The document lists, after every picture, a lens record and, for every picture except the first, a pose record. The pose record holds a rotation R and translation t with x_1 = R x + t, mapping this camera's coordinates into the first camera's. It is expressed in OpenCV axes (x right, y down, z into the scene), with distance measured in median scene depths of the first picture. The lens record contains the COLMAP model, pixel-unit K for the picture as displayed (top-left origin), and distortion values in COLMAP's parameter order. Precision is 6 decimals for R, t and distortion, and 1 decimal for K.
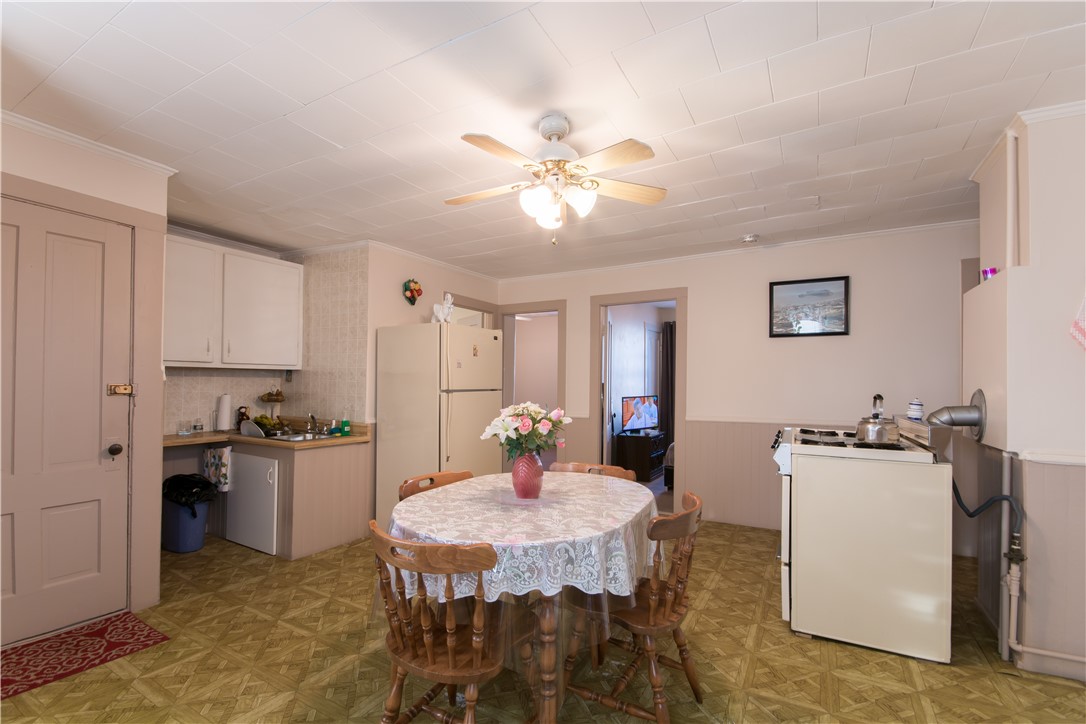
lens RADIAL K [[490.3, 0, 528.5], [0, 490.3, 373.7], [0, 0, 1]] dist [0.005113, -0.001521]
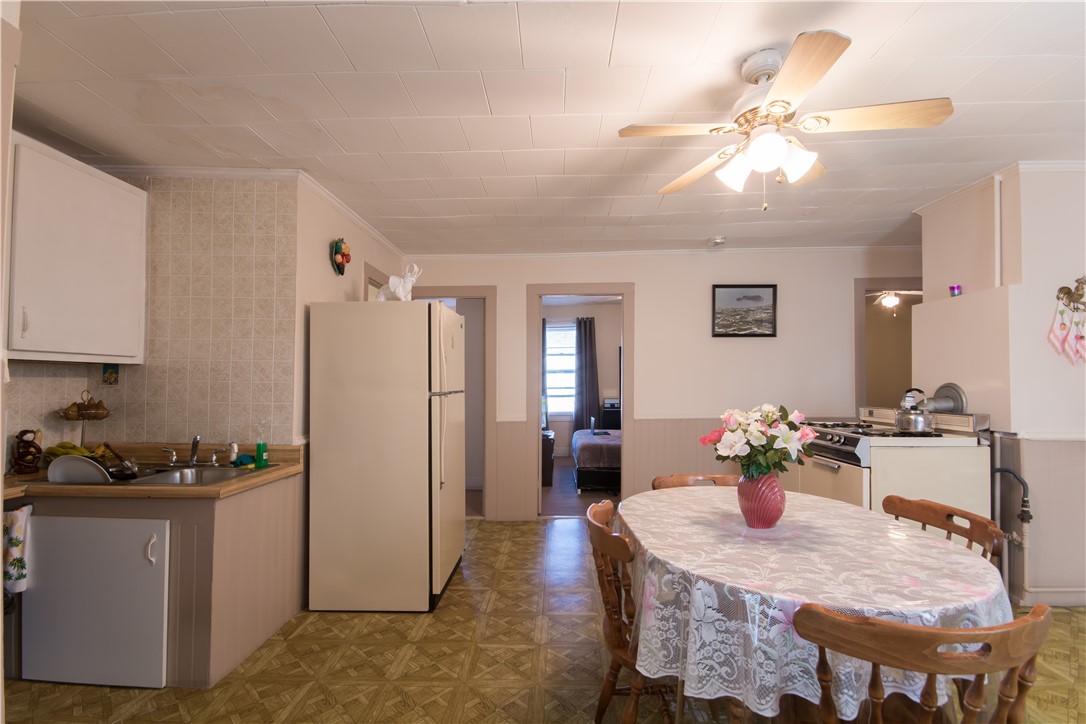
lens RADIAL K [[502.0, 0, 536.2], [0, 502.0, 371.9], [0, 0, 1]] dist [0.004577, -0.002629]
pose [[0.878069, 0.000698, 0.478533, -0.369309], [0.000886, 0.999995, -0.003083, 0.004076], [-0.478533, 0.003131, 0.878064, 0.245626]]
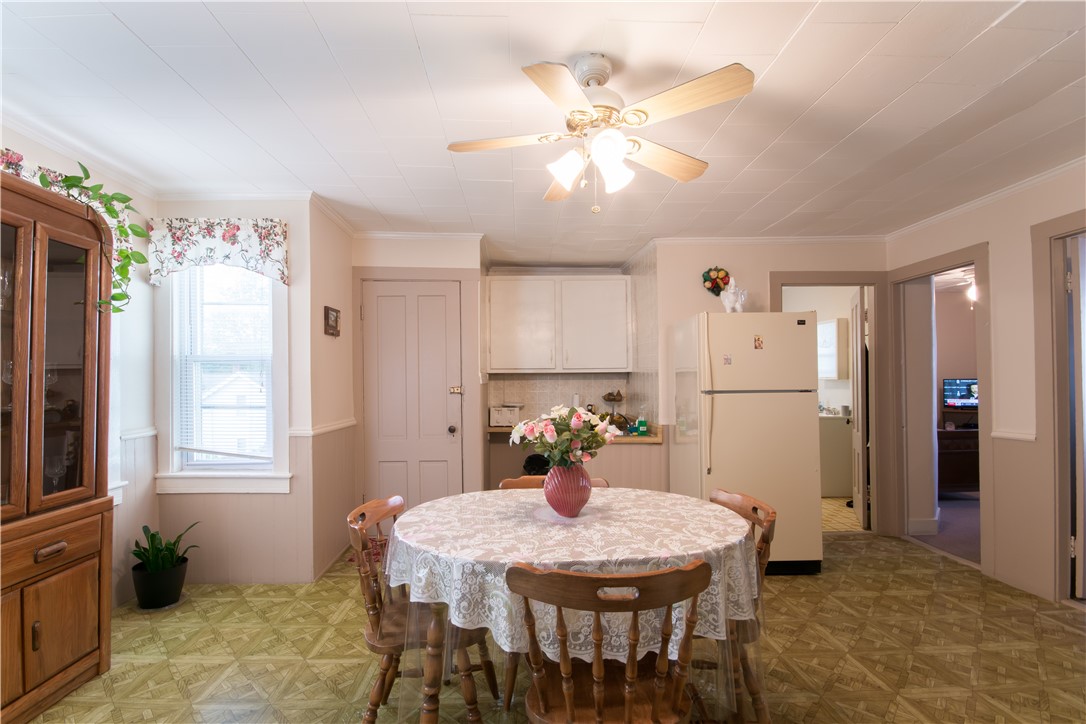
lens RADIAL K [[490.3, 0, 529.2], [0, 490.3, 378.2], [0, 0, 1]] dist [0.005113, -0.001521]
pose [[0.530212, -0.019325, -0.847645, 0.369536], [0.025566, 0.999650, -0.006799, 0.008080], [0.847480, -0.018066, 0.530520, 0.255888]]
